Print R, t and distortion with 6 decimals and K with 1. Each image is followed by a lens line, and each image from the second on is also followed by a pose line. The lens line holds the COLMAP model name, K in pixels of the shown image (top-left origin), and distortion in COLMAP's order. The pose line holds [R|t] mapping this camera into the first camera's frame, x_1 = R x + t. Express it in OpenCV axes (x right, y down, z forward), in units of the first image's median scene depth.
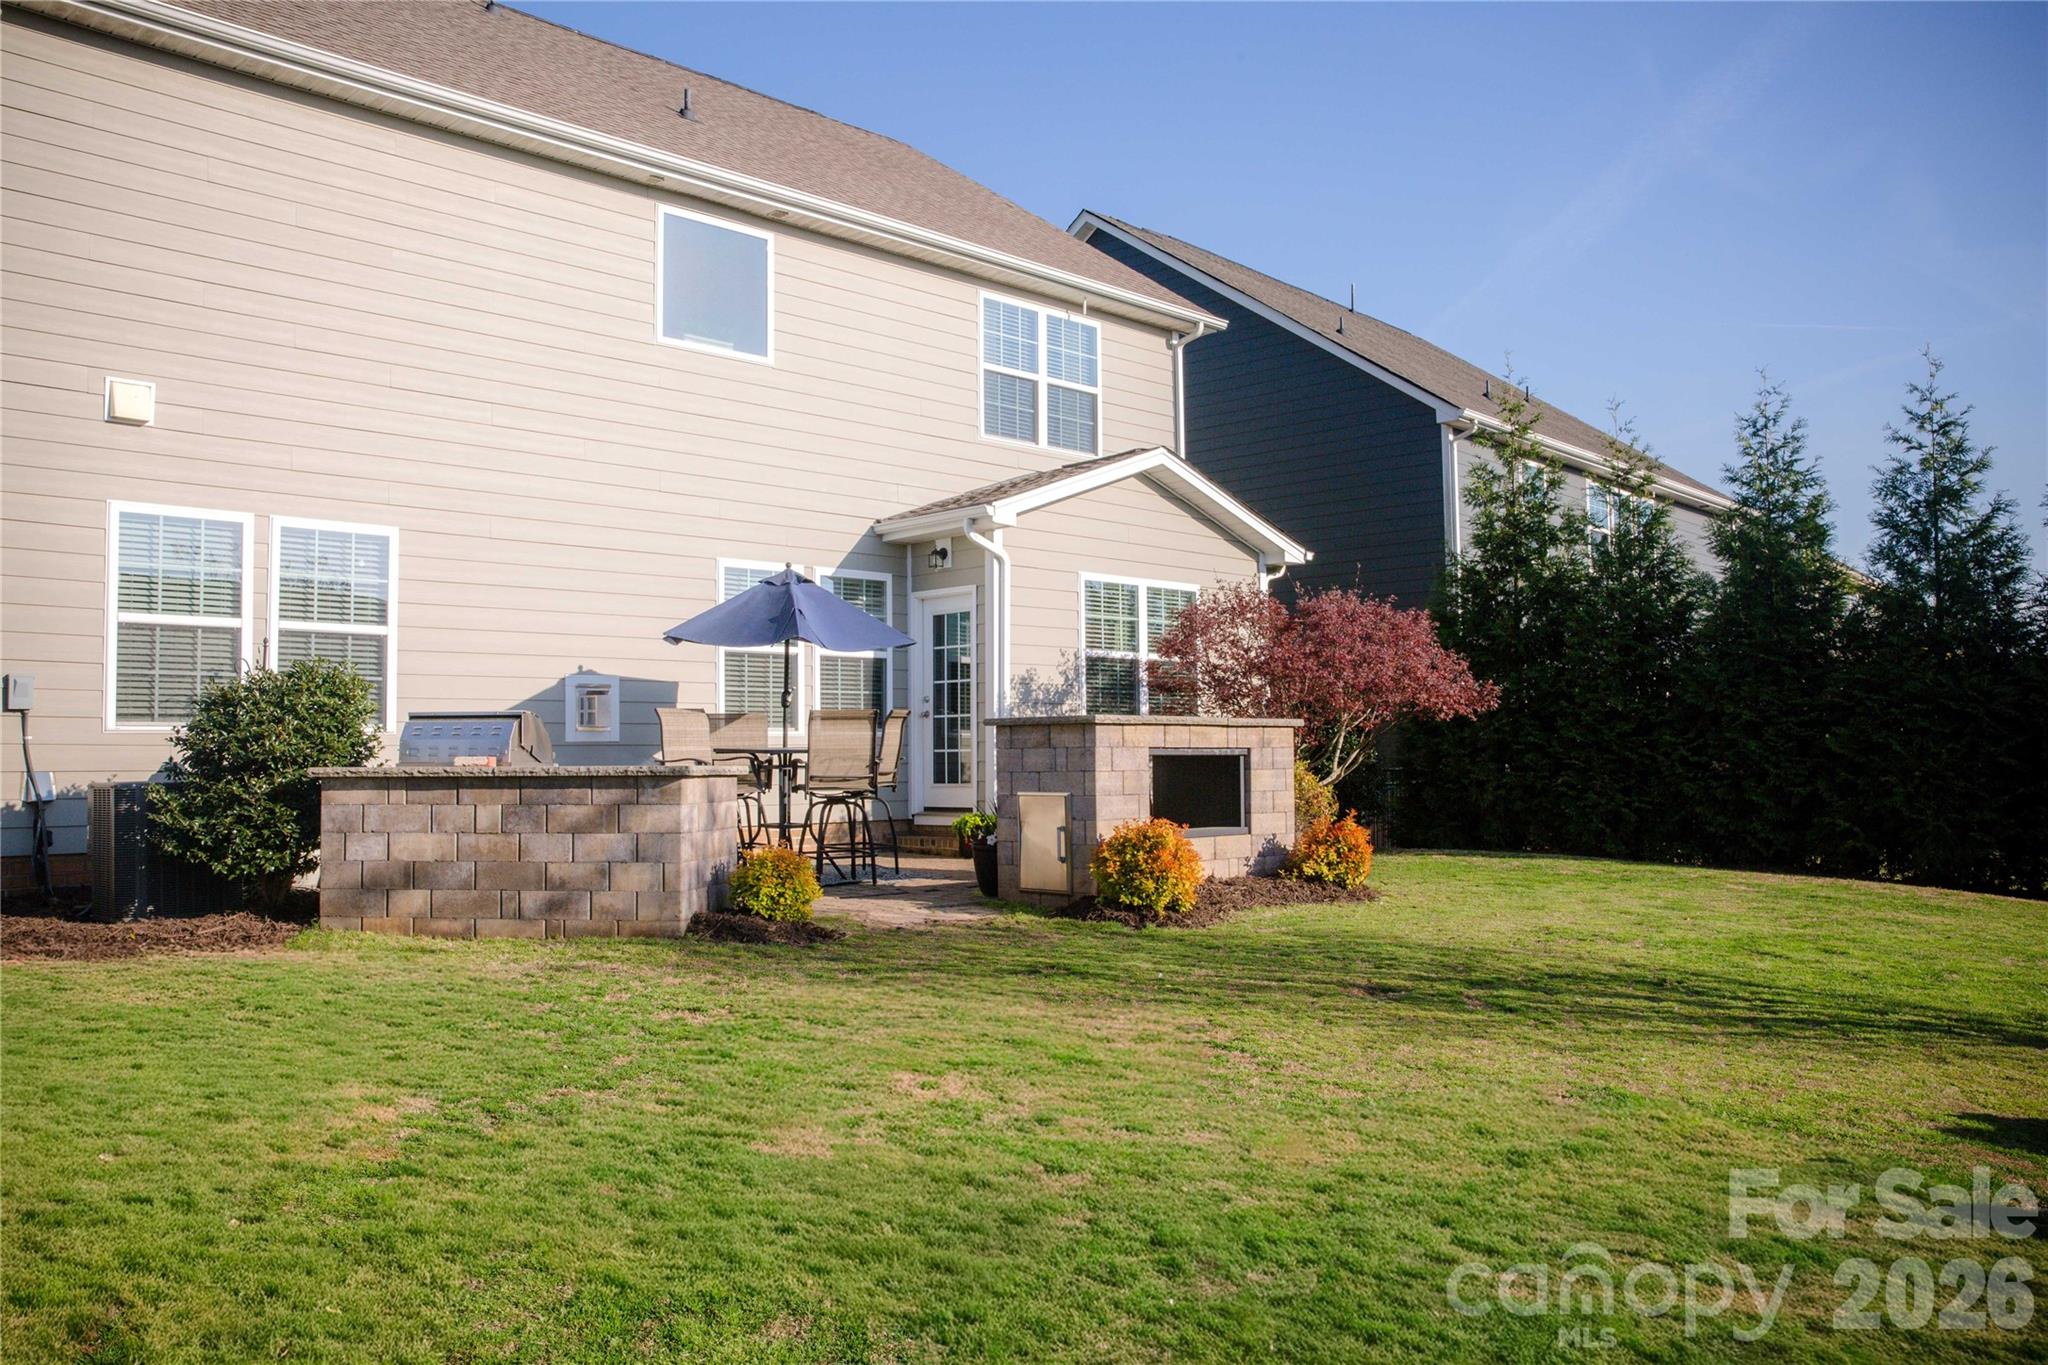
lens RADIAL K [[1647.4, 0, 1024.0], [0, 1647.4, 682.5], [0, 0, 1]] dist [-0.052795, 0.008864]
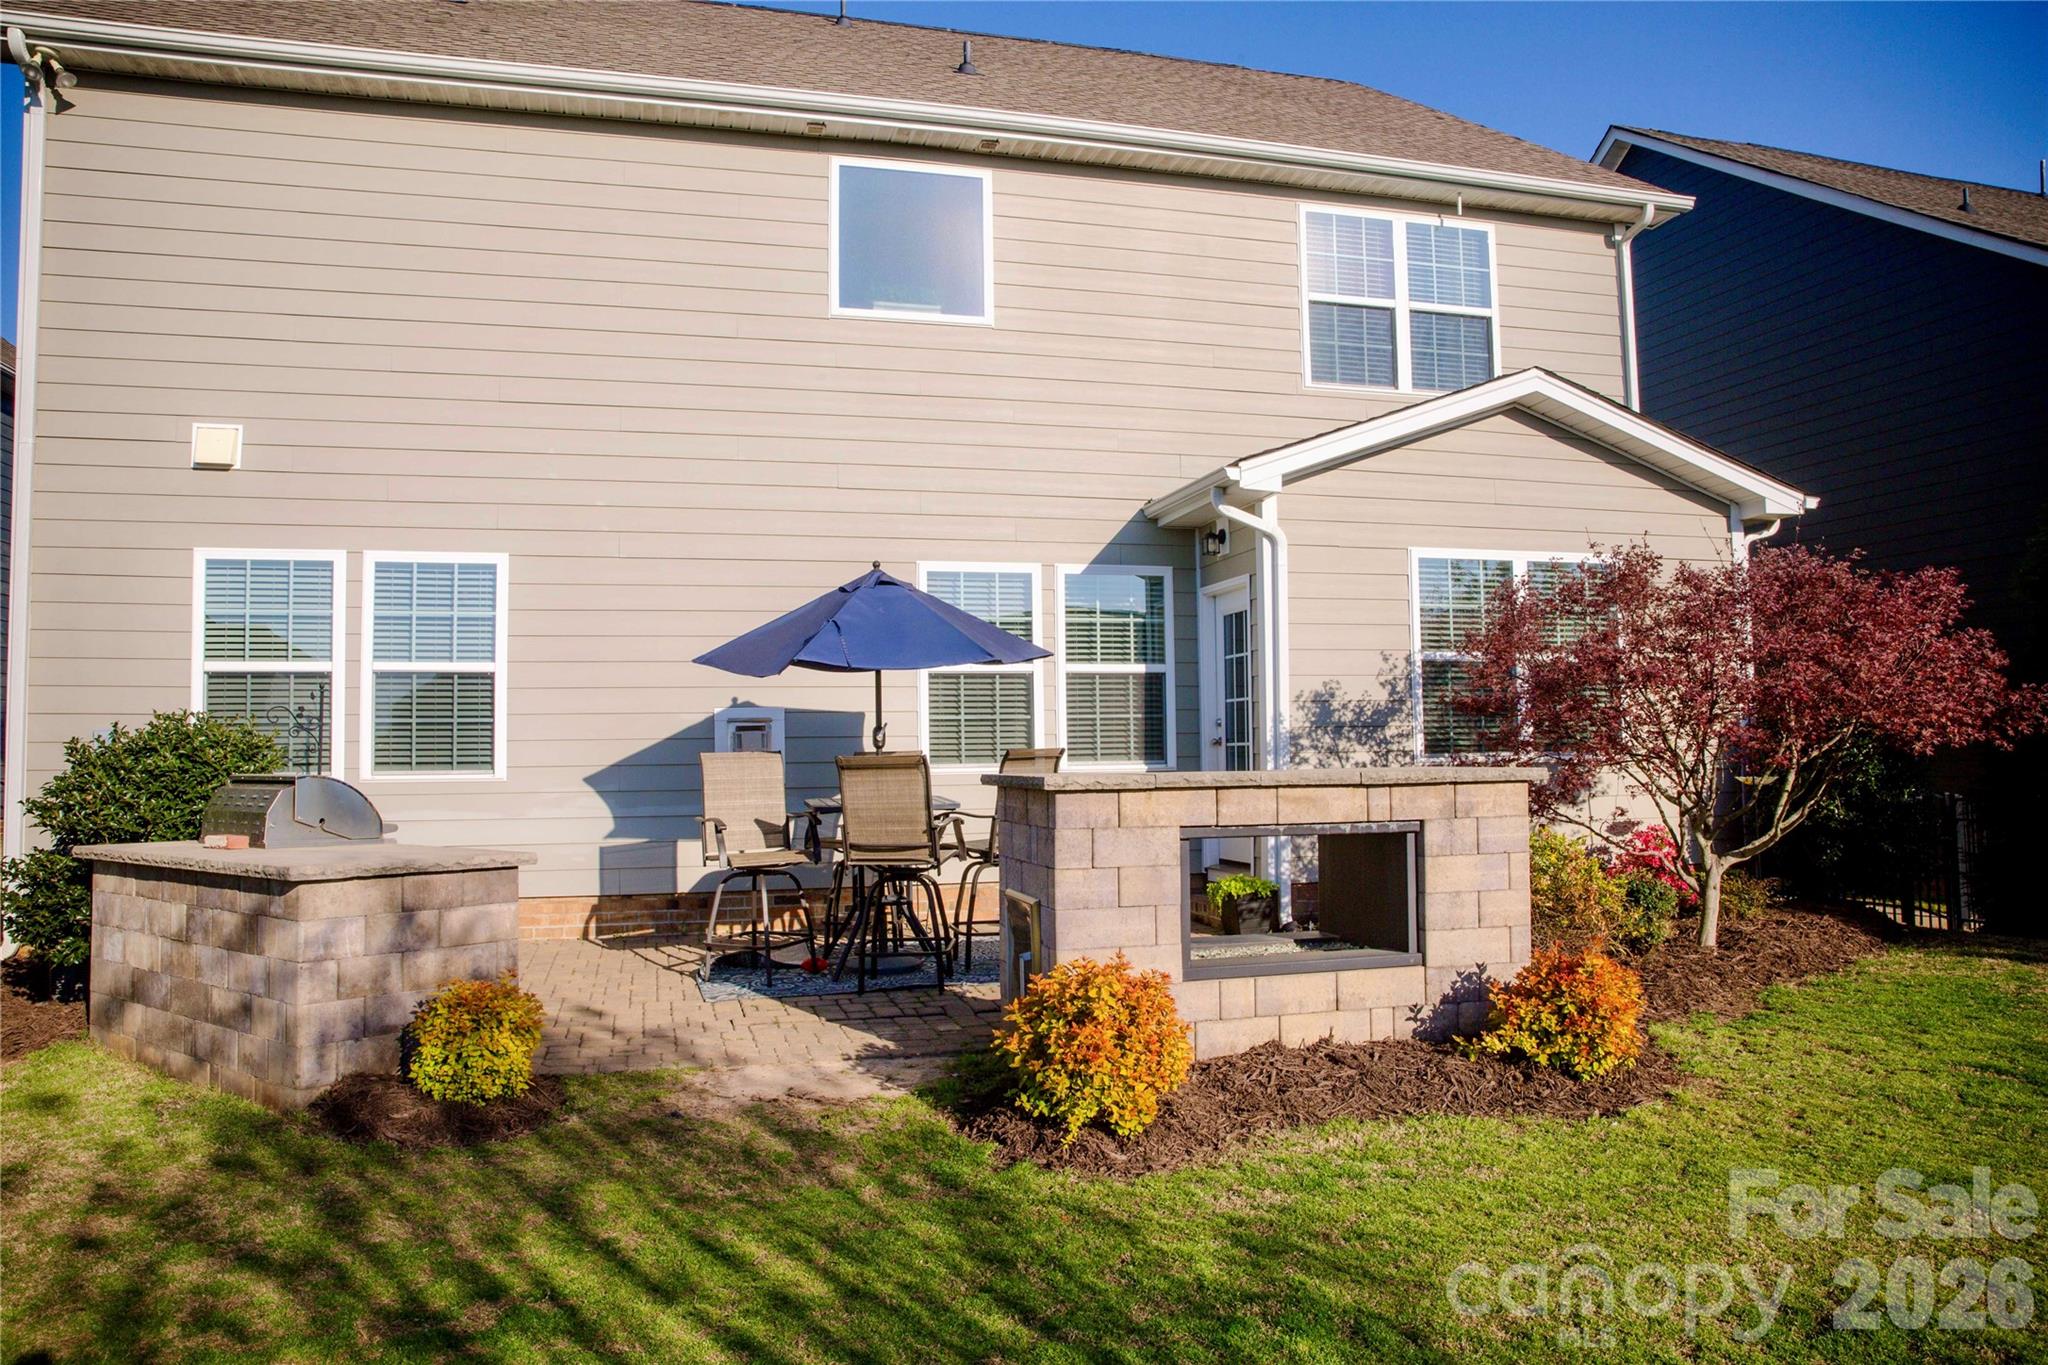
lens RADIAL K [[1413.7, 0, 1024.0], [0, 1413.7, 682.5], [0, 0, 1]] dist [-0.120345, 0.108541]
pose [[0.864866, -0.027981, -0.501222, 0.209131], [0.029349, 0.999556, -0.005159, -0.008624], [0.501144, -0.010249, 0.865303, 0.388556]]
